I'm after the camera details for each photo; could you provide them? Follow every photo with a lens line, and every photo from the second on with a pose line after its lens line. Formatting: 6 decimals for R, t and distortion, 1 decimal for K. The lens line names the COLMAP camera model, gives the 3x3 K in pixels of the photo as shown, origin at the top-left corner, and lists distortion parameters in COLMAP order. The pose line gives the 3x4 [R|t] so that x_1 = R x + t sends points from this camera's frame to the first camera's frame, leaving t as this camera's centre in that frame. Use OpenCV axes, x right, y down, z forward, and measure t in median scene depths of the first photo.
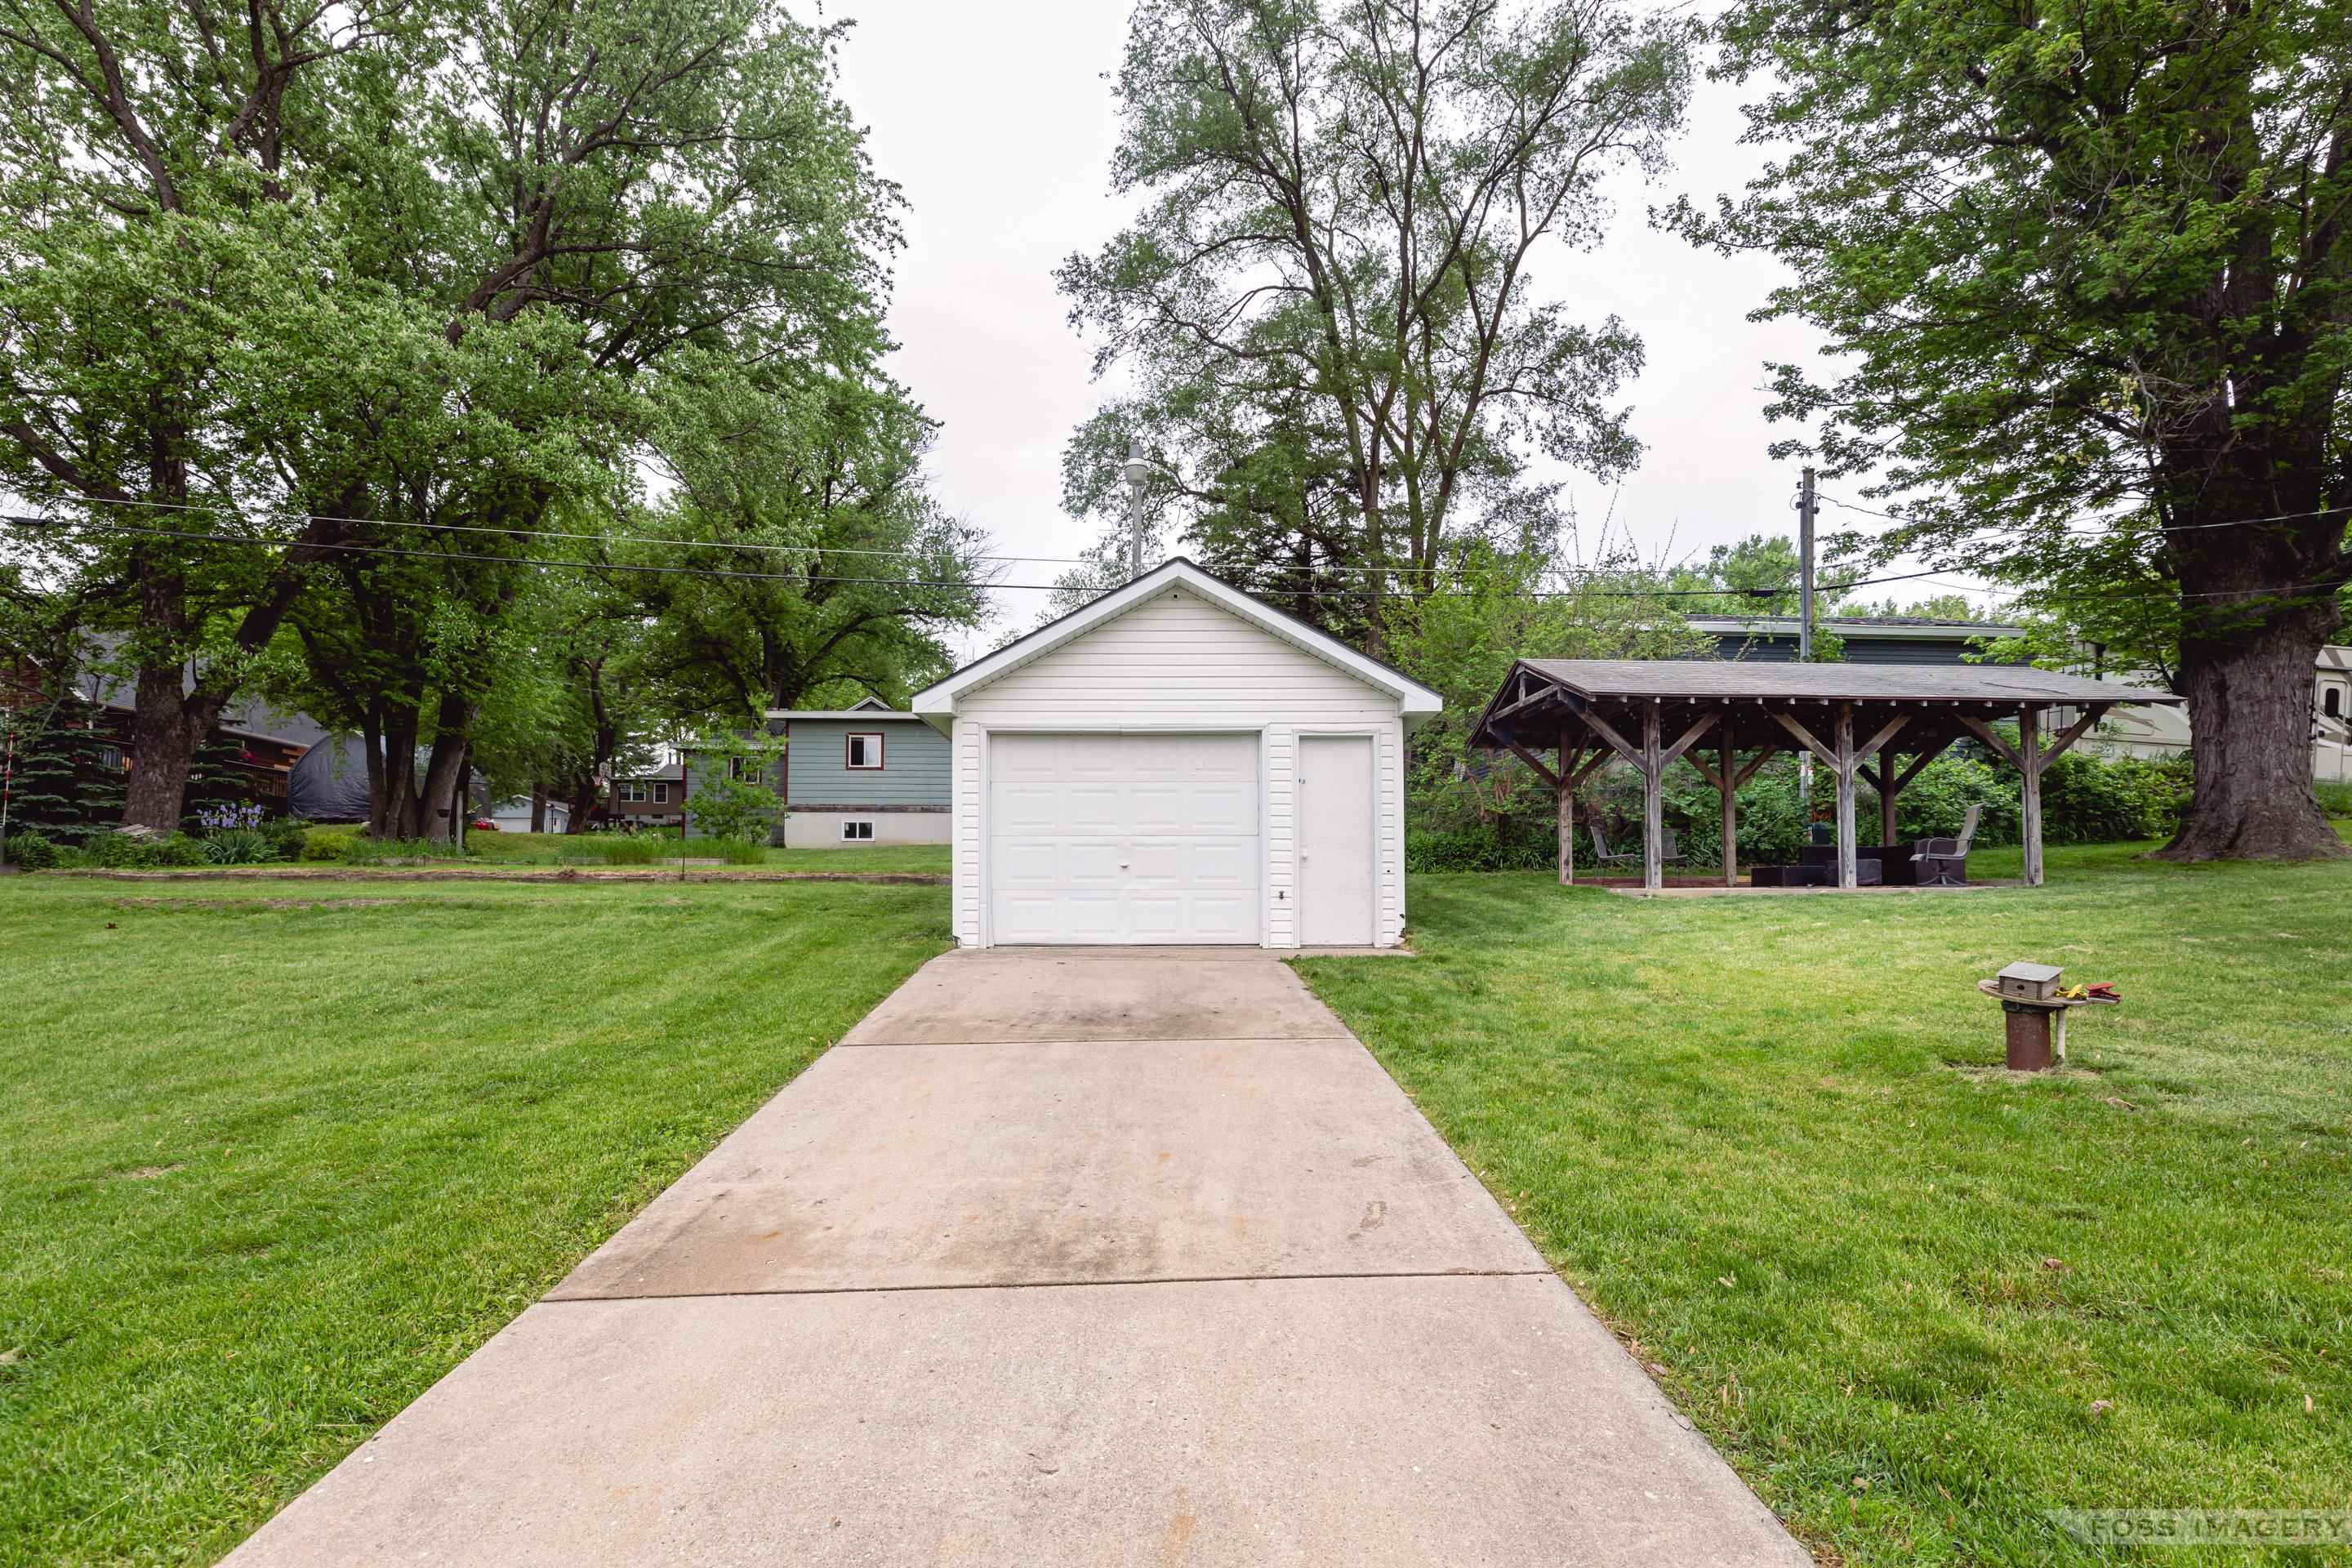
lens RADIAL K [[1085.4, 0, 1167.6], [0, 1085.4, 869.8], [0, 0, 1]] dist [0.000644, 0.000390]
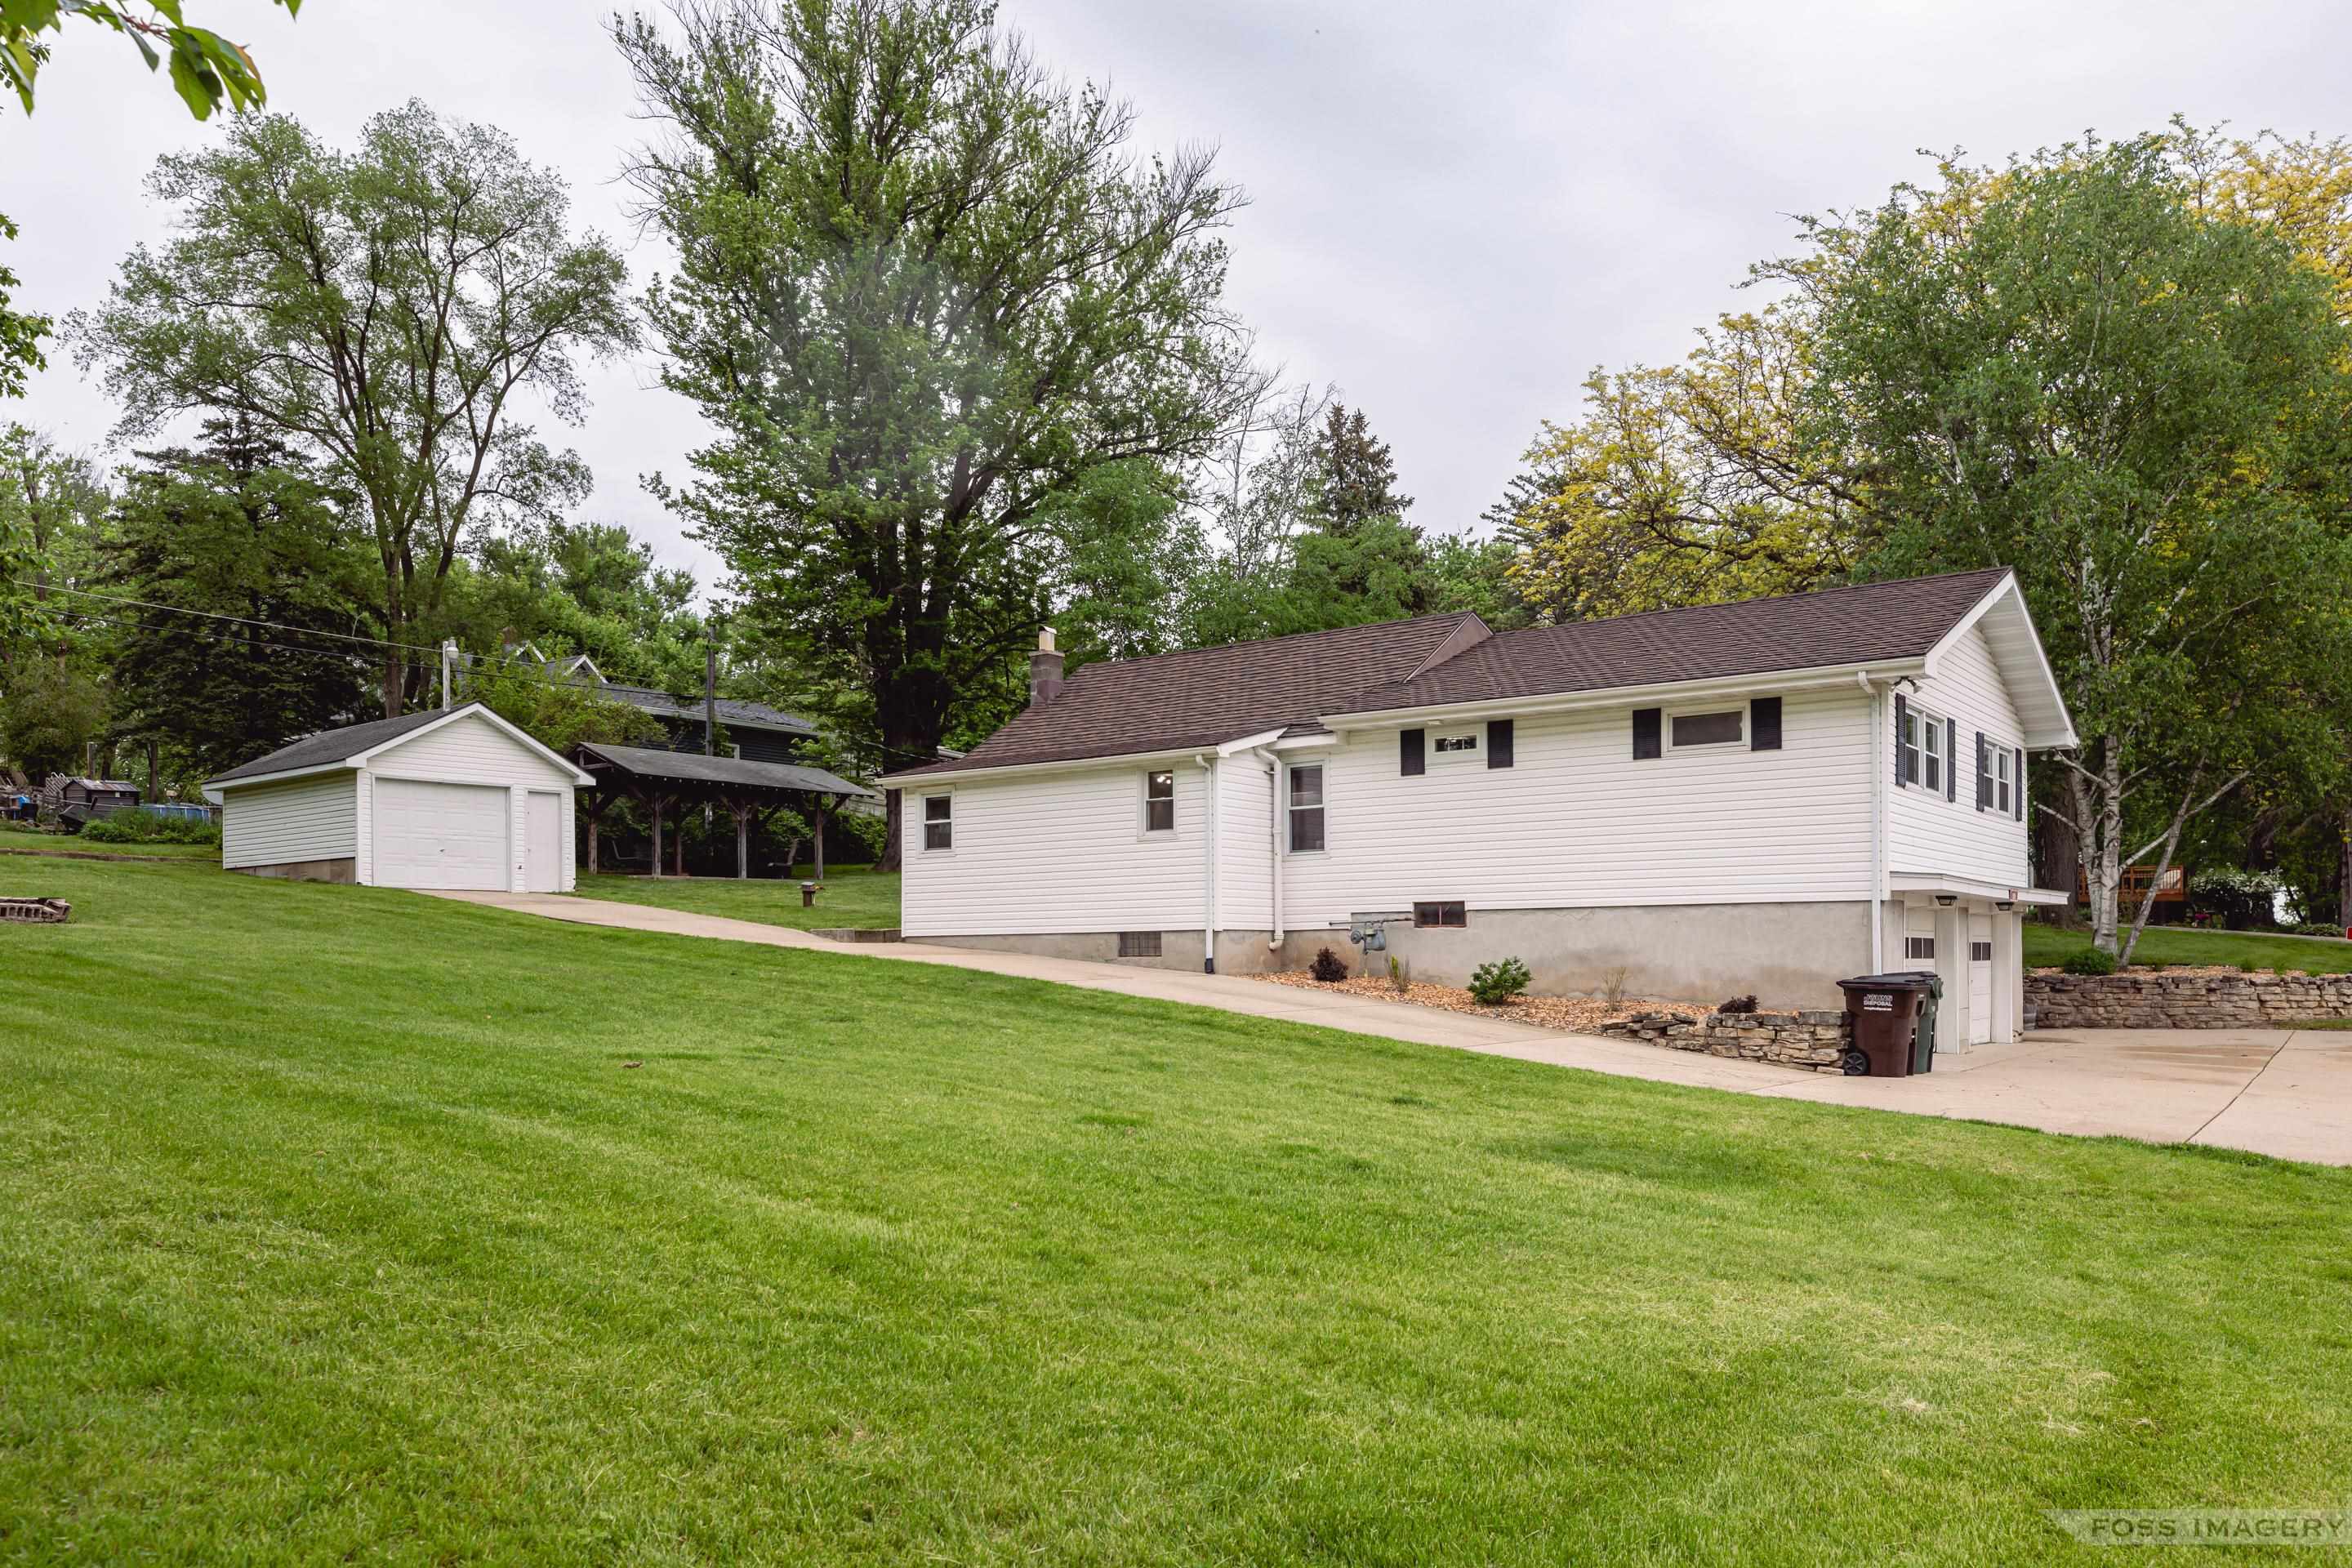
lens RADIAL K [[1680.6, 0, 1188.6], [0, 1680.6, 945.9], [0, 0, 1]] dist [0.004522, -0.002671]
pose [[0.643017, -0.000497, 0.765852, -1.119162], [-0.015684, 0.999782, 0.013817, 0.079259], [-0.765691, -0.020896, 0.642869, -1.490604]]
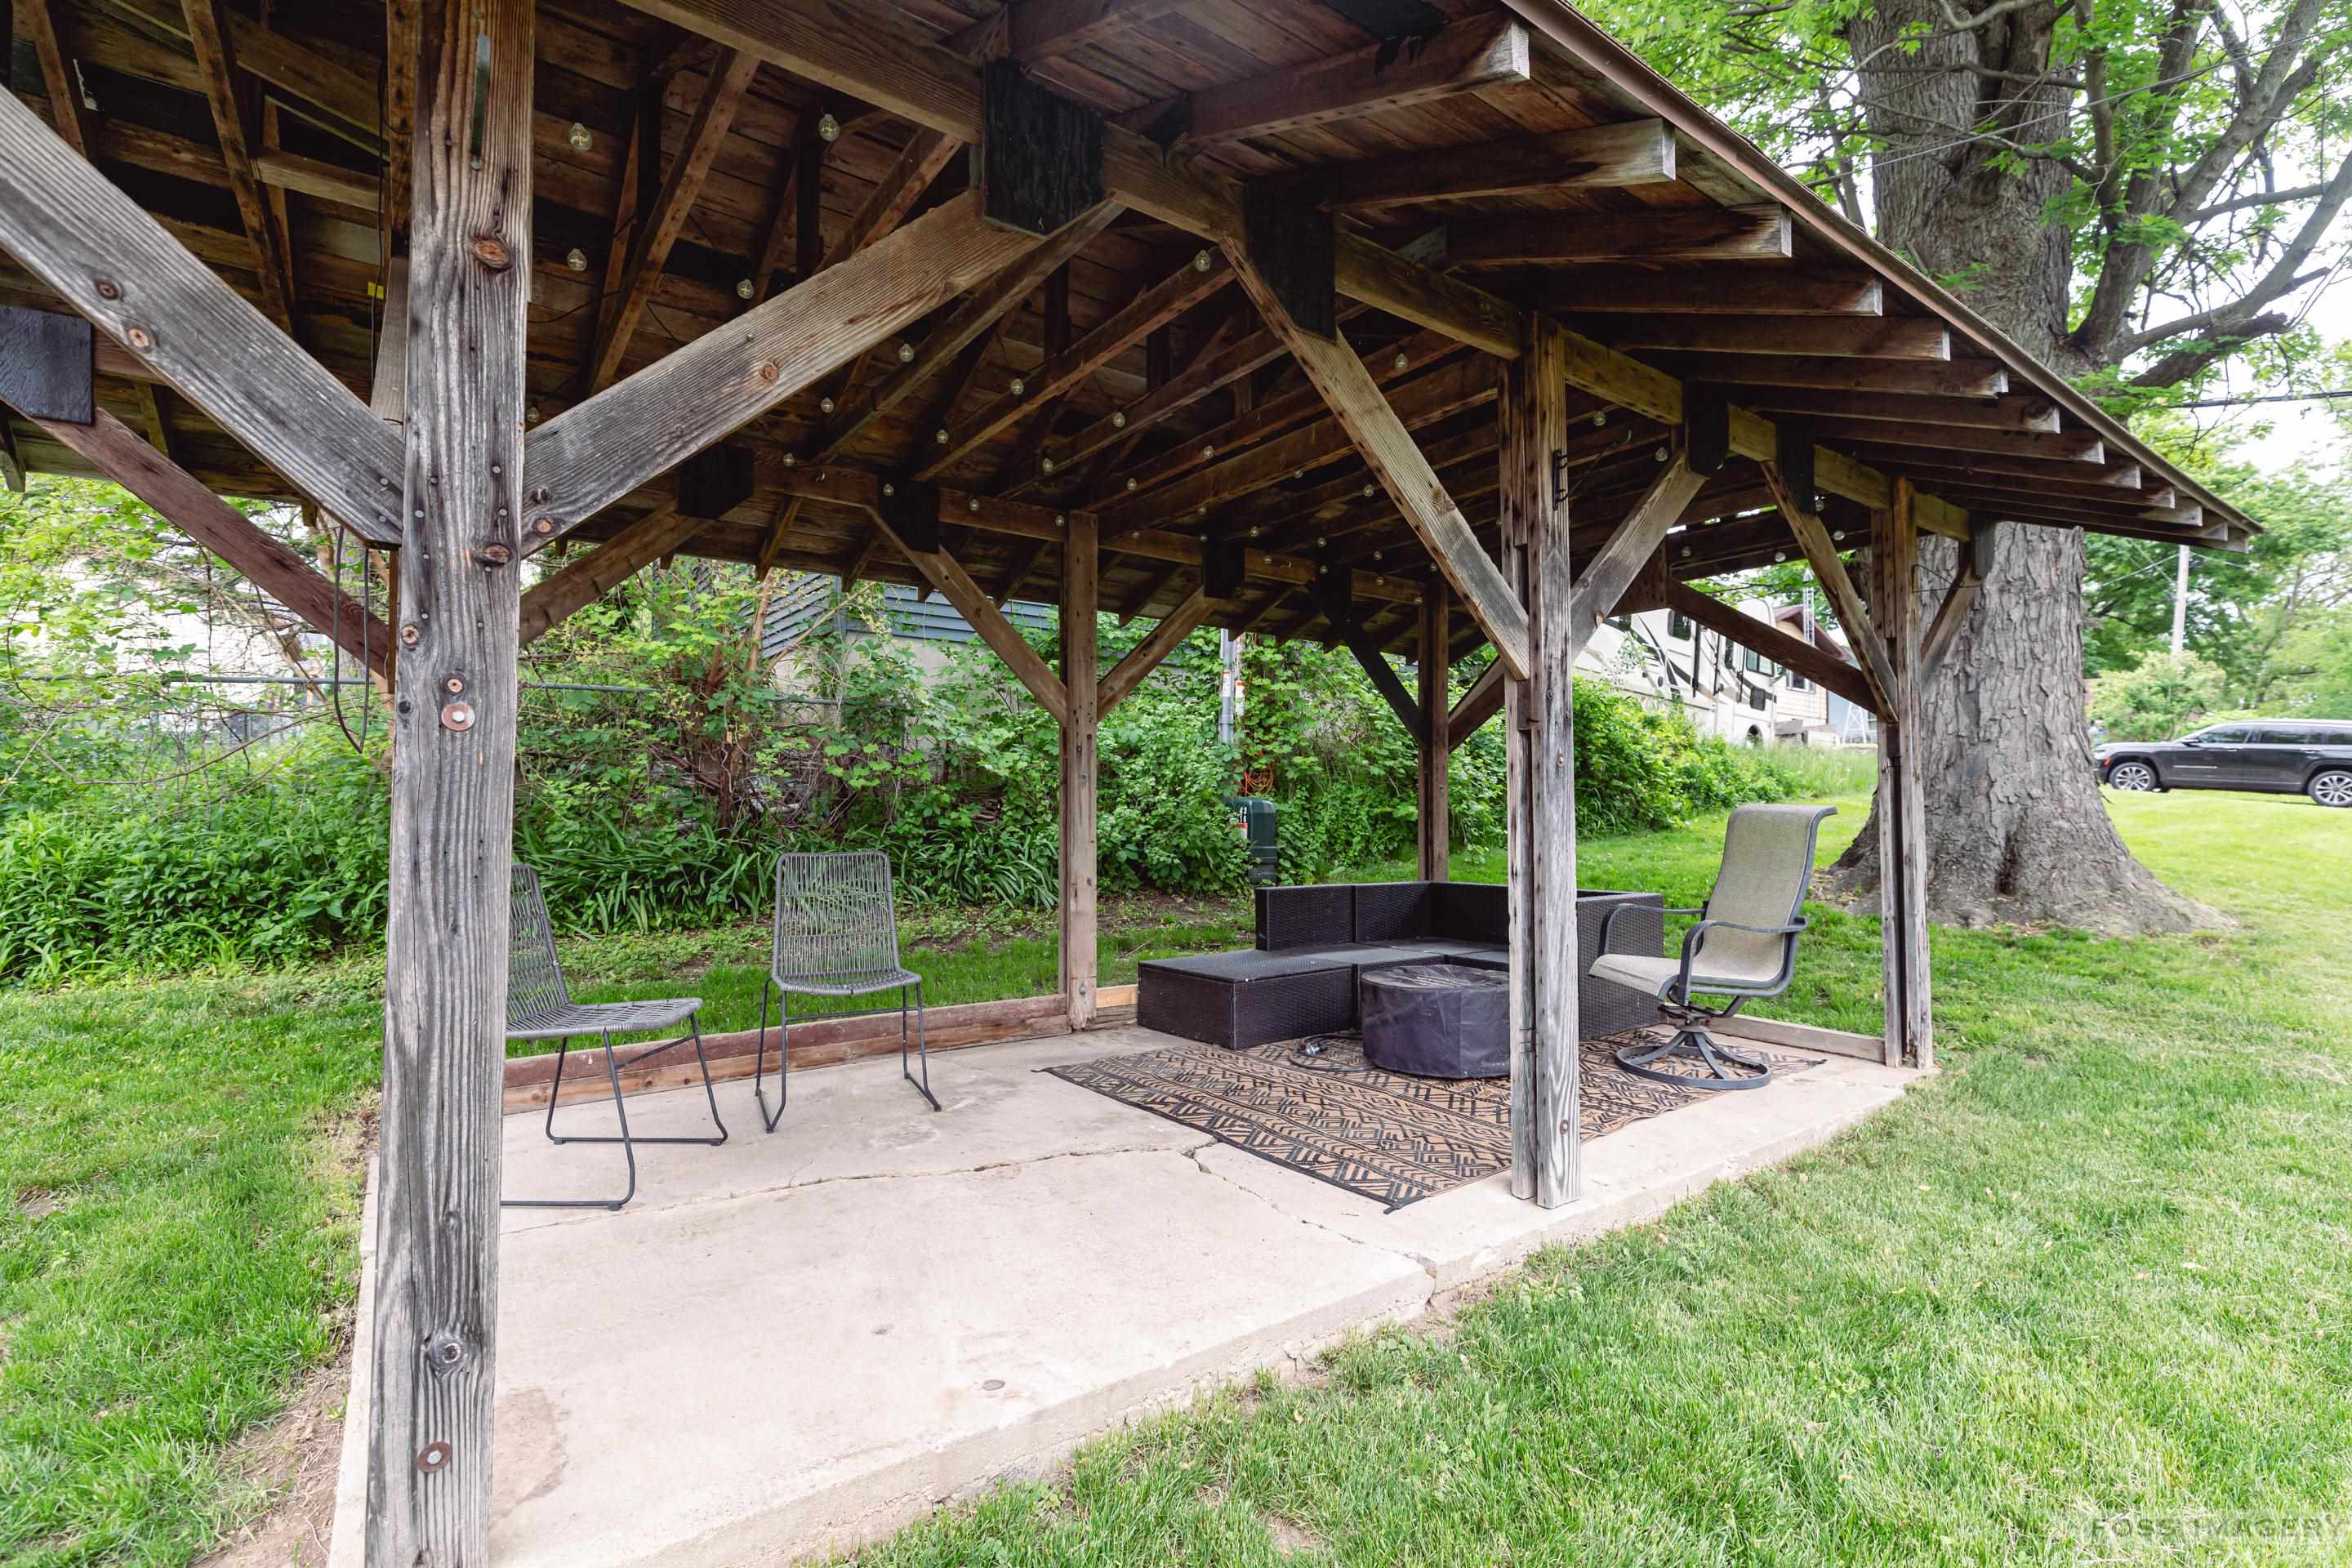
lens RADIAL K [[1085.4, 0, 1184.1], [0, 1085.4, 782.7], [0, 0, 1]] dist [0.000644, 0.000390]
pose [[0.846963, 0.021361, 0.531222, 0.329157], [-0.021099, 0.999756, -0.006563, -0.046997], [-0.531233, -0.005649, 0.847207, 0.628668]]
